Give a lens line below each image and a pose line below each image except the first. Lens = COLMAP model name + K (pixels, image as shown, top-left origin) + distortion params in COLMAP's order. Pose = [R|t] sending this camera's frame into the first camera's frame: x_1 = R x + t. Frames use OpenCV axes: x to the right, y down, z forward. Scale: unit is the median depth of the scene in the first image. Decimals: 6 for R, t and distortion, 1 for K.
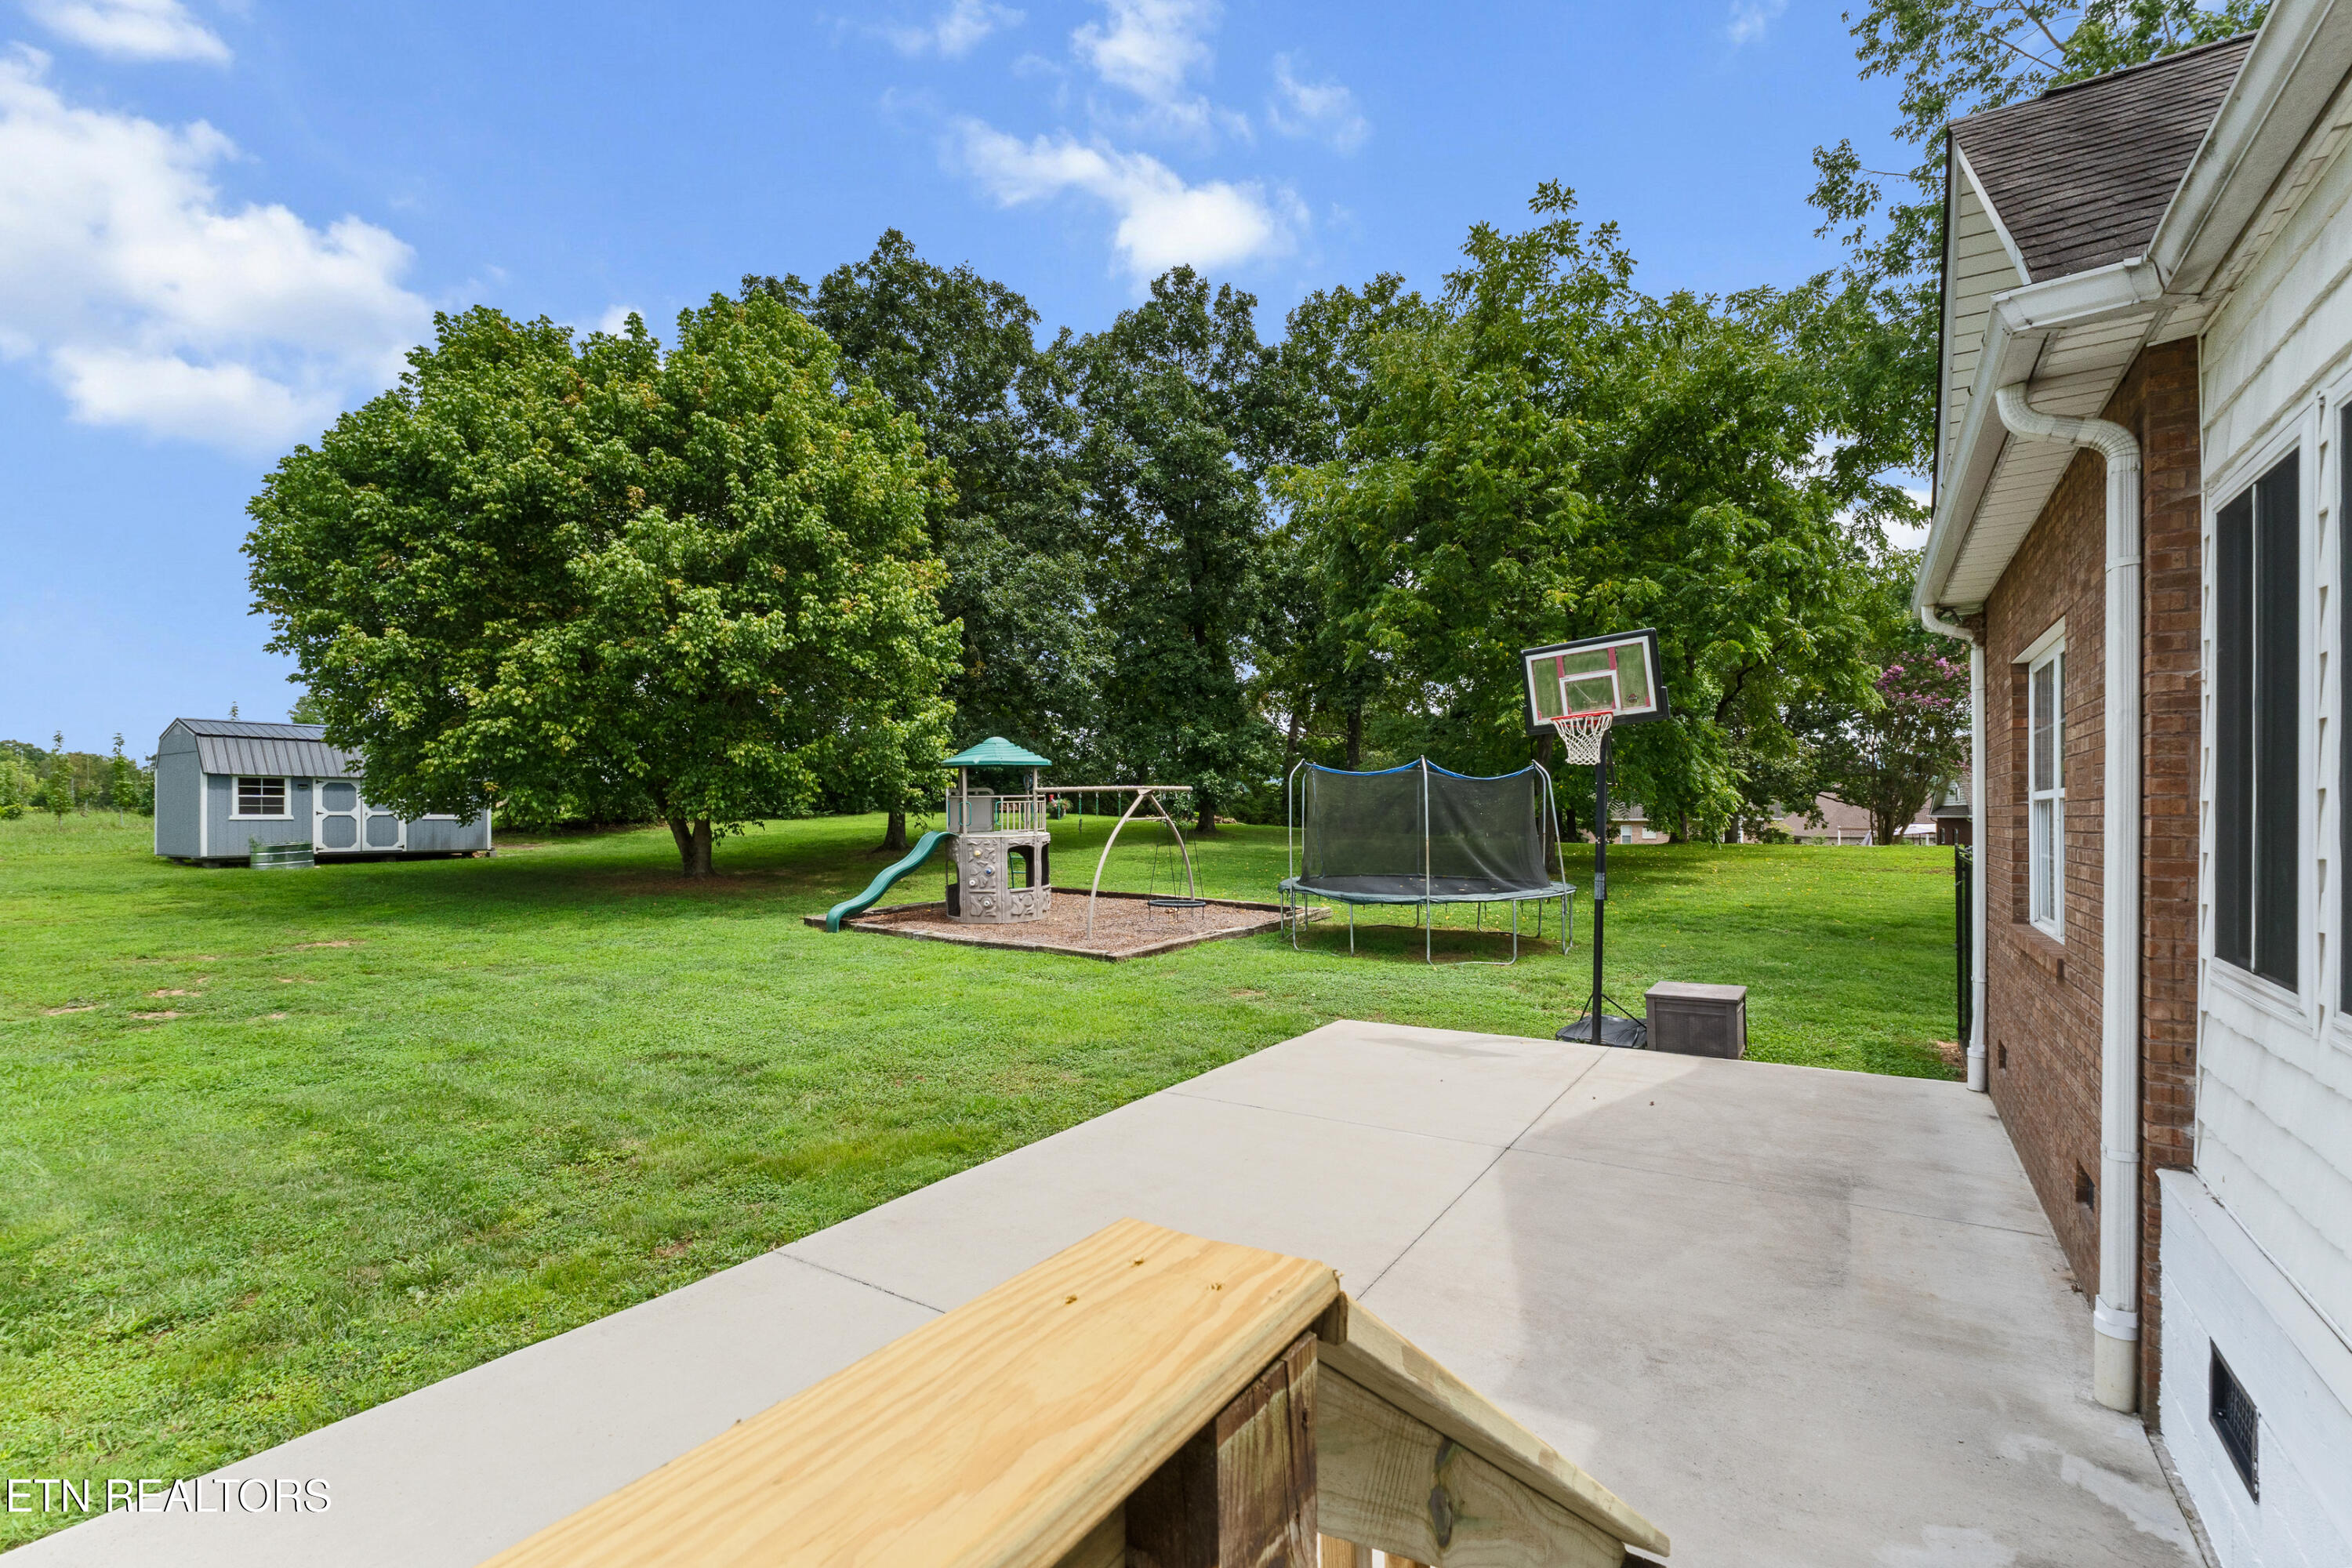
lens RADIAL K [[999.9, 0, 1174.4], [0, 999.9, 802.4], [0, 0, 1]] dist [-0.007861, 0.001866]
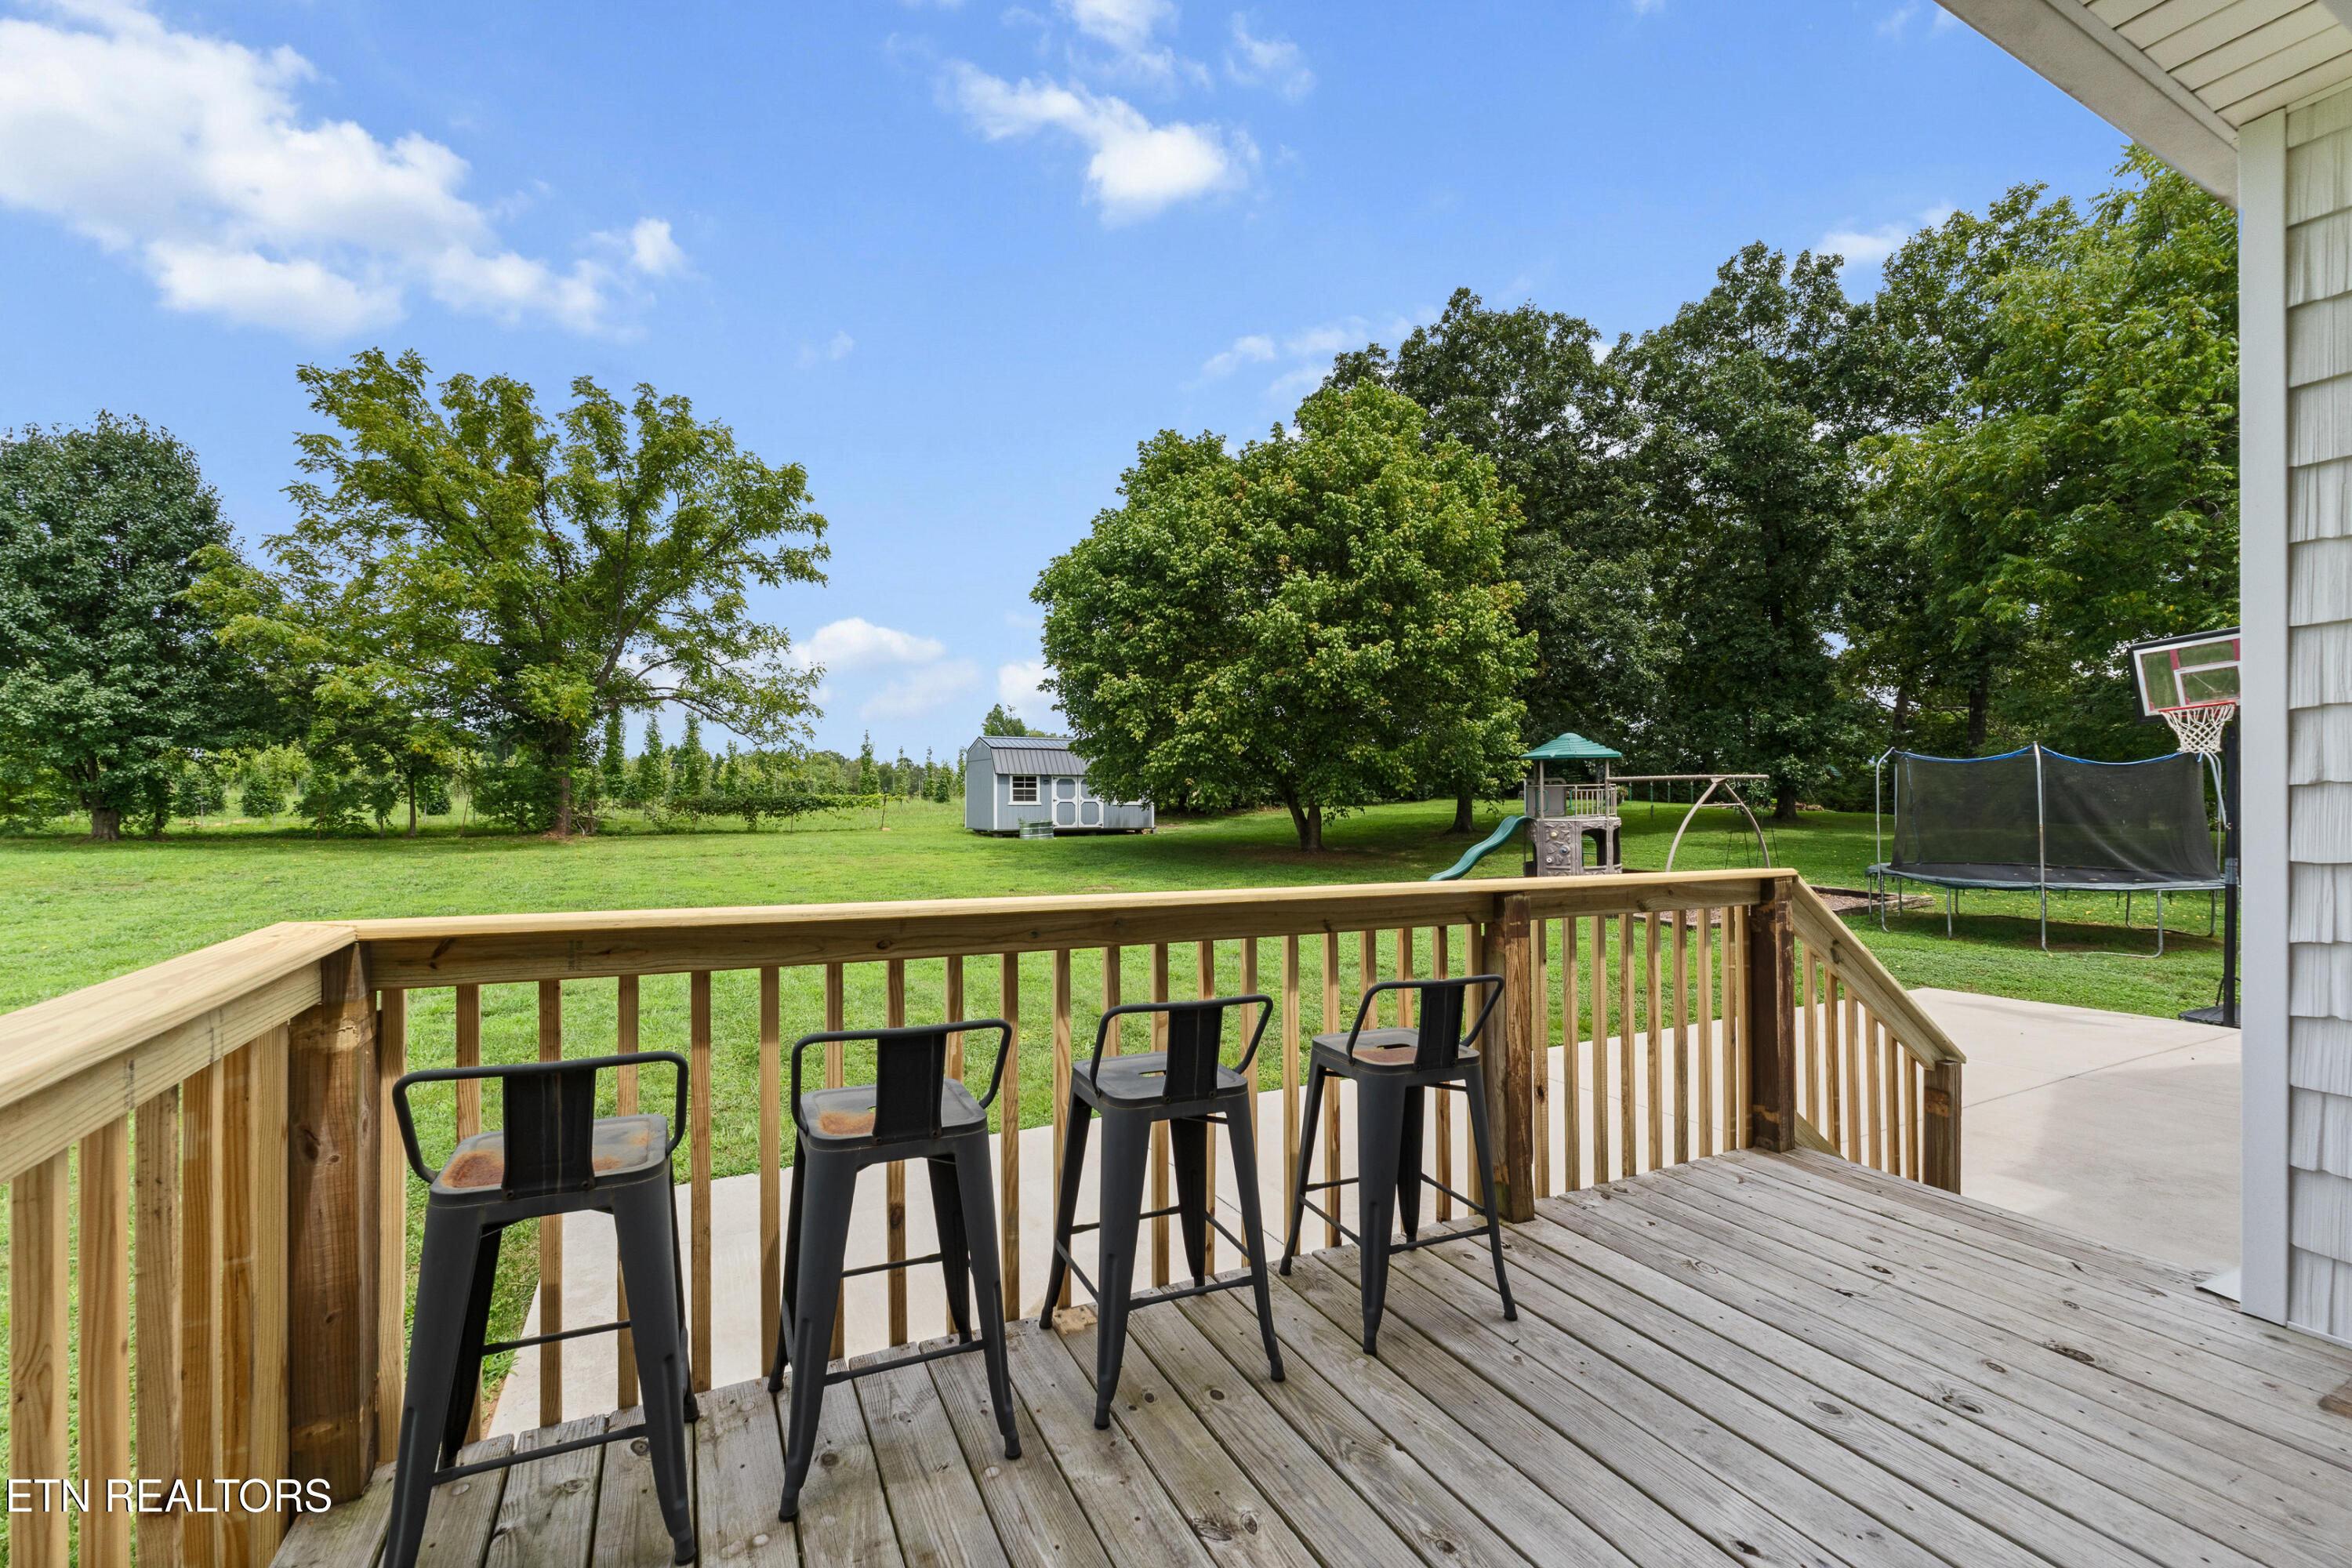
lens RADIAL K [[999.9, 0, 1179.3], [0, 999.9, 791.6], [0, 0, 1]] dist [-0.007861, 0.001866]
pose [[0.869614, -0.004809, -0.493708, -0.002909], [0.005826, 0.999983, 0.000522, -0.001744], [0.493697, -0.003331, 0.869628, -0.183425]]
